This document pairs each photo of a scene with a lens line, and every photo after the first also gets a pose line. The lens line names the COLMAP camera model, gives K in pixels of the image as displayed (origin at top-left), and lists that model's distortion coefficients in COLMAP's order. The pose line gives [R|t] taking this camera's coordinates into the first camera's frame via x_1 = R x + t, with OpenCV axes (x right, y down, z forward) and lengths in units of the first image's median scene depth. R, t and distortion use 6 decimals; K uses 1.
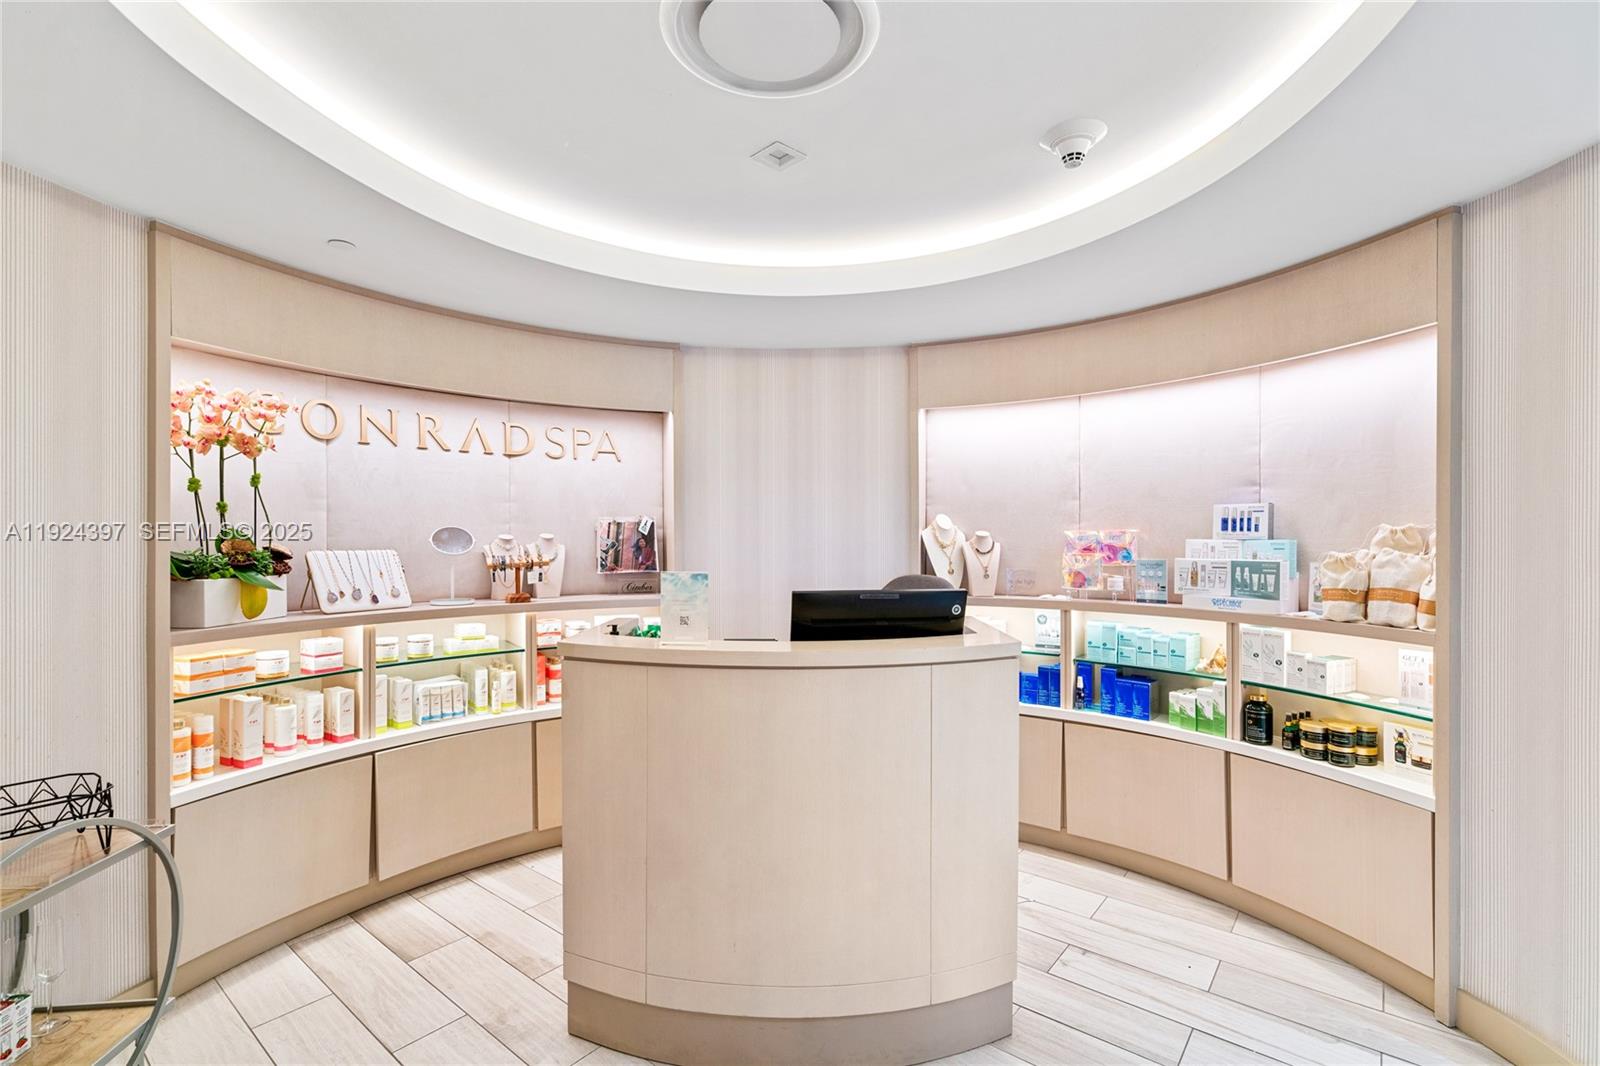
lens RADIAL K [[739.6, 0, 802.1], [0, 739.6, 536.7], [0, 0, 1]] dist [-0.000416, 0.003279]
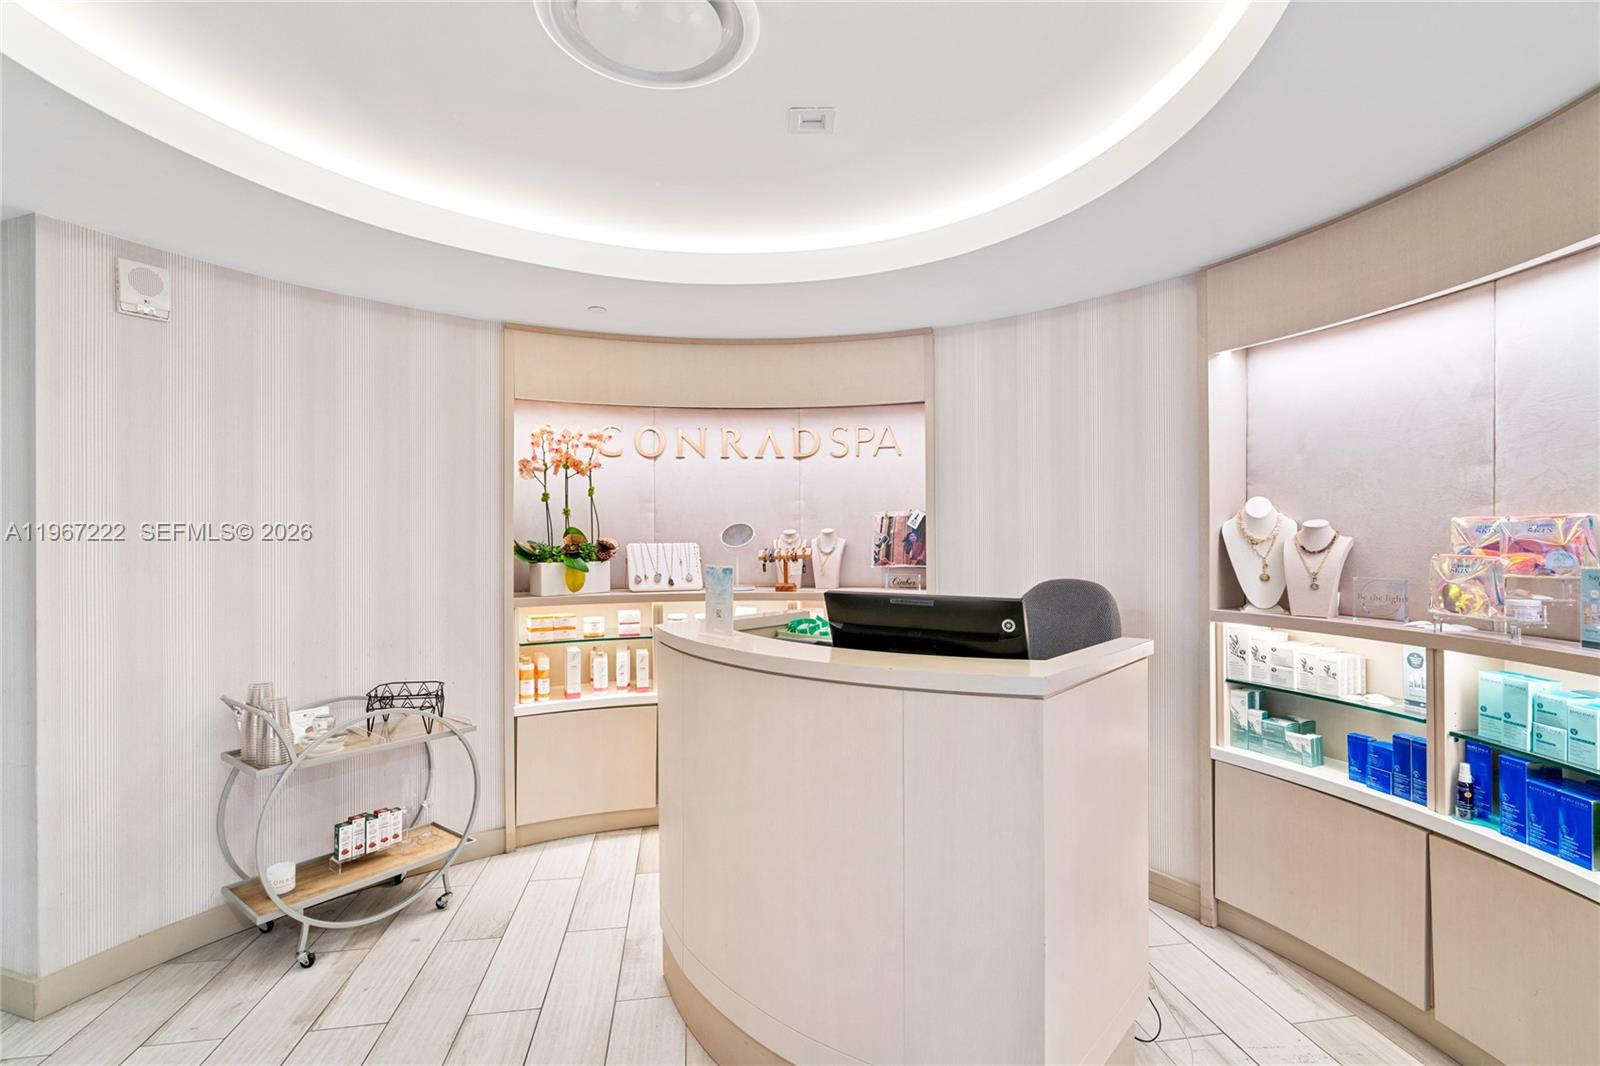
lens RADIAL K [[739.6, 0, 793.8], [0, 739.6, 531.8], [0, 0, 1]] dist [-0.000416, 0.003279]
pose [[0.736379, -0.004381, -0.676555, 0.387495], [0.005699, 0.999984, -0.000273, 0.000746], [0.676545, -0.003654, 0.736392, 0.202205]]
